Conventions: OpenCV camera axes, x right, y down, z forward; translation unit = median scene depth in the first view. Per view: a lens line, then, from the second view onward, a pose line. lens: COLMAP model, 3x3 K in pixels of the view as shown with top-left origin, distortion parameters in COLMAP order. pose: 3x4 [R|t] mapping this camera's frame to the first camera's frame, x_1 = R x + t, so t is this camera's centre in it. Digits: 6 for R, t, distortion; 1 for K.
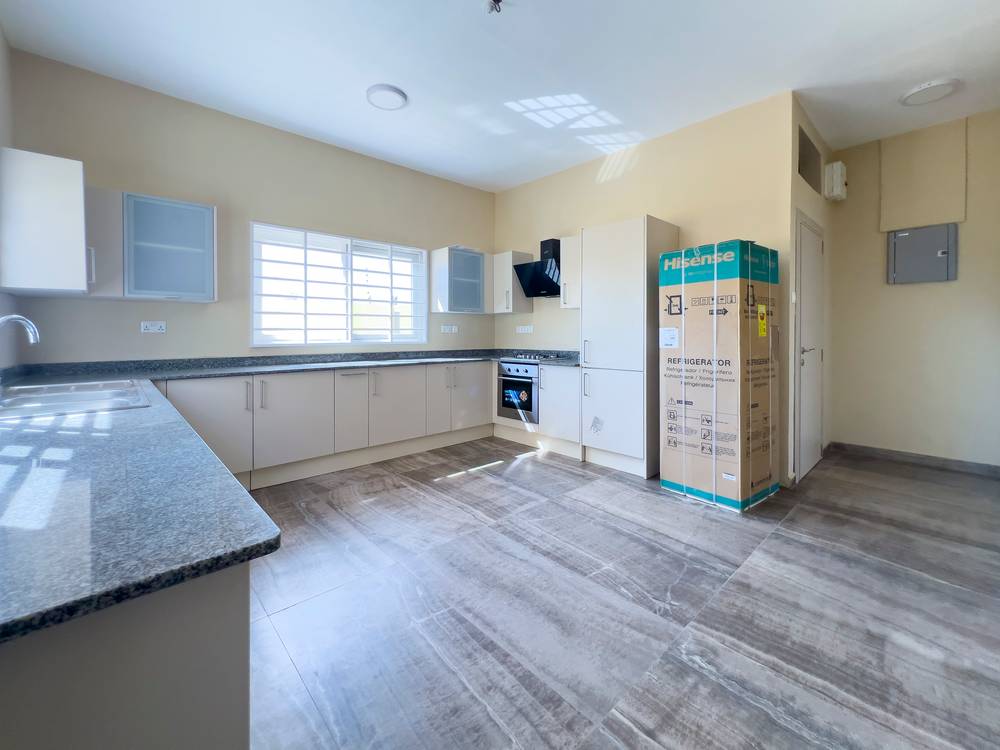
lens RADIAL K [[416.1, 0, 487.6], [0, 416.1, 350.1], [0, 0, 1]] dist [-0.002844, 0.001074]
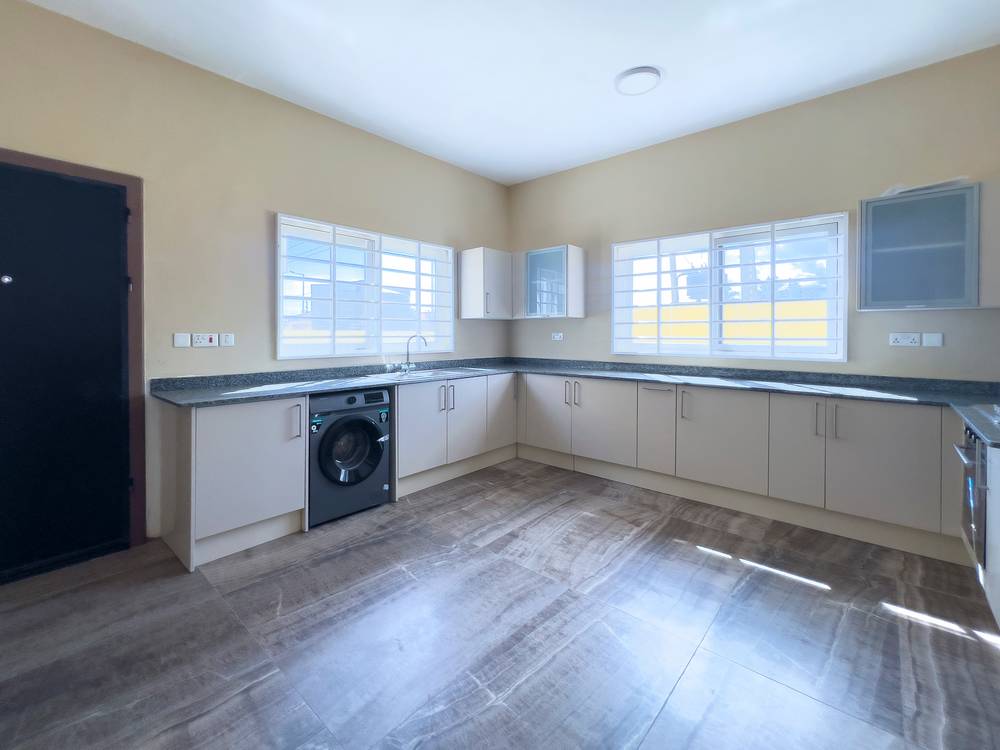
lens RADIAL K [[430.3, 0, 482.2], [0, 430.3, 346.7], [0, 0, 1]] dist [-0.005485, 0.002039]
pose [[0.104836, 0.034480, -0.993892, 0.562902], [-0.041523, 0.998679, 0.030266, -0.046922], [0.993622, 0.038096, 0.106129, 0.509994]]
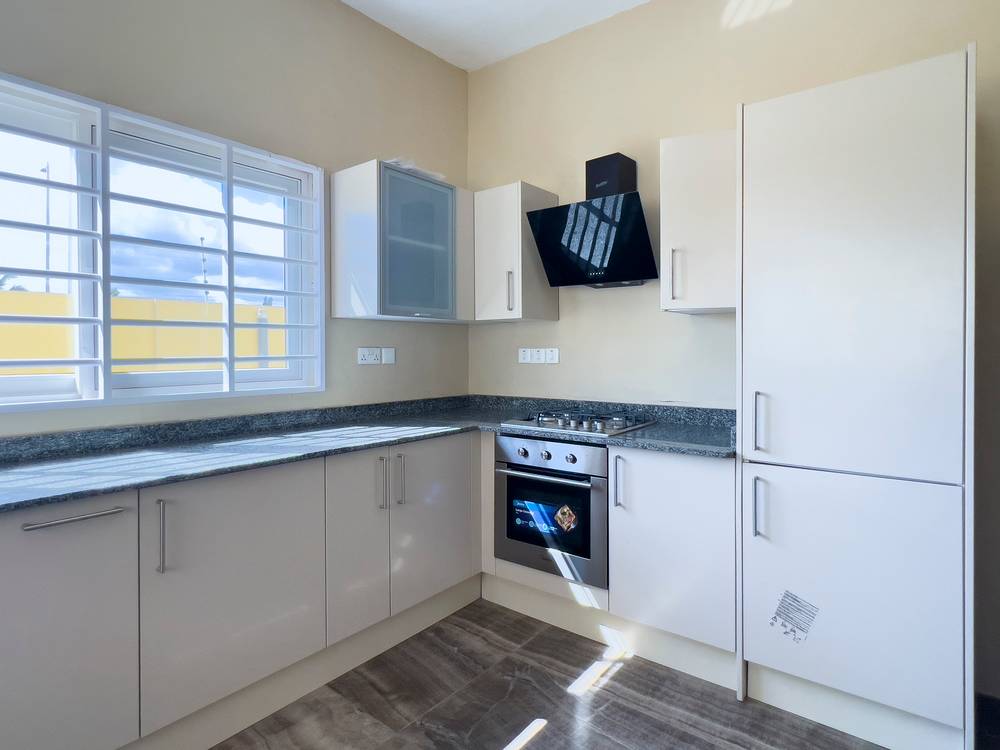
lens RADIAL K [[557.3, 0, 496.4], [0, 557.3, 356.4], [0, 0, 1]] dist [-0.006192, 0.001369]
pose [[0.985599, -0.004731, 0.169031, -0.089642], [0.009129, 0.999640, -0.025246, -0.045994], [-0.168850, 0.026426, 0.985287, 0.542836]]
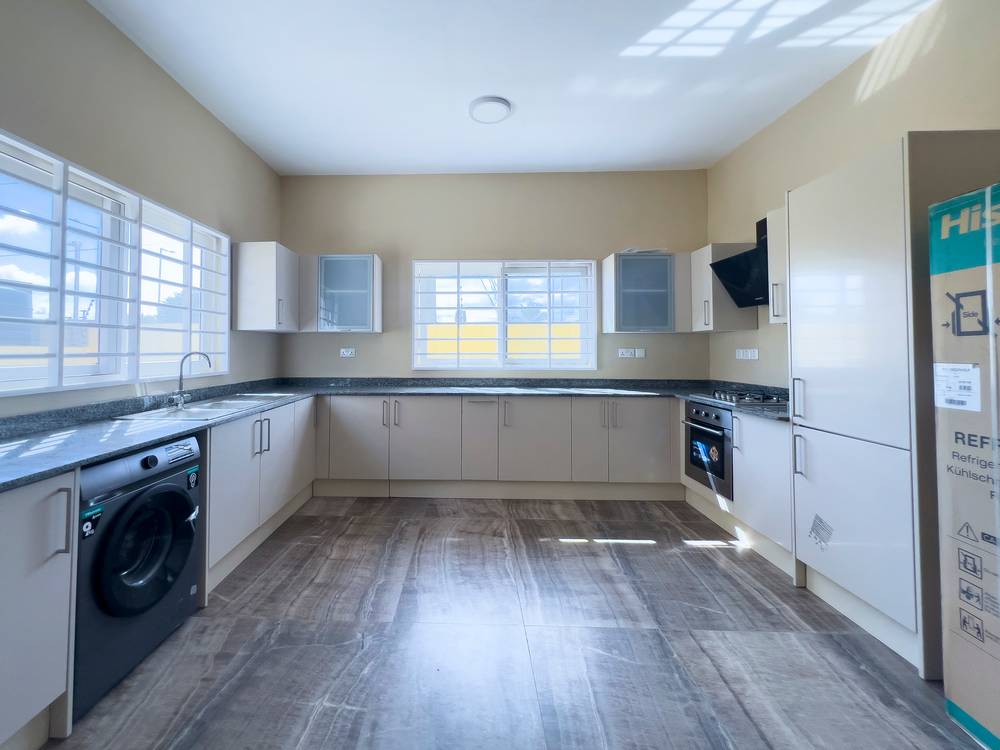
lens RADIAL K [[416.1, 0, 451.2], [0, 416.1, 347.5], [0, 0, 1]] dist [-0.002844, 0.001074]
pose [[0.720078, -0.000761, -0.693893, 0.295402], [-0.029699, 0.999049, -0.031915, -0.034166], [0.693257, 0.043589, 0.719371, 0.246842]]
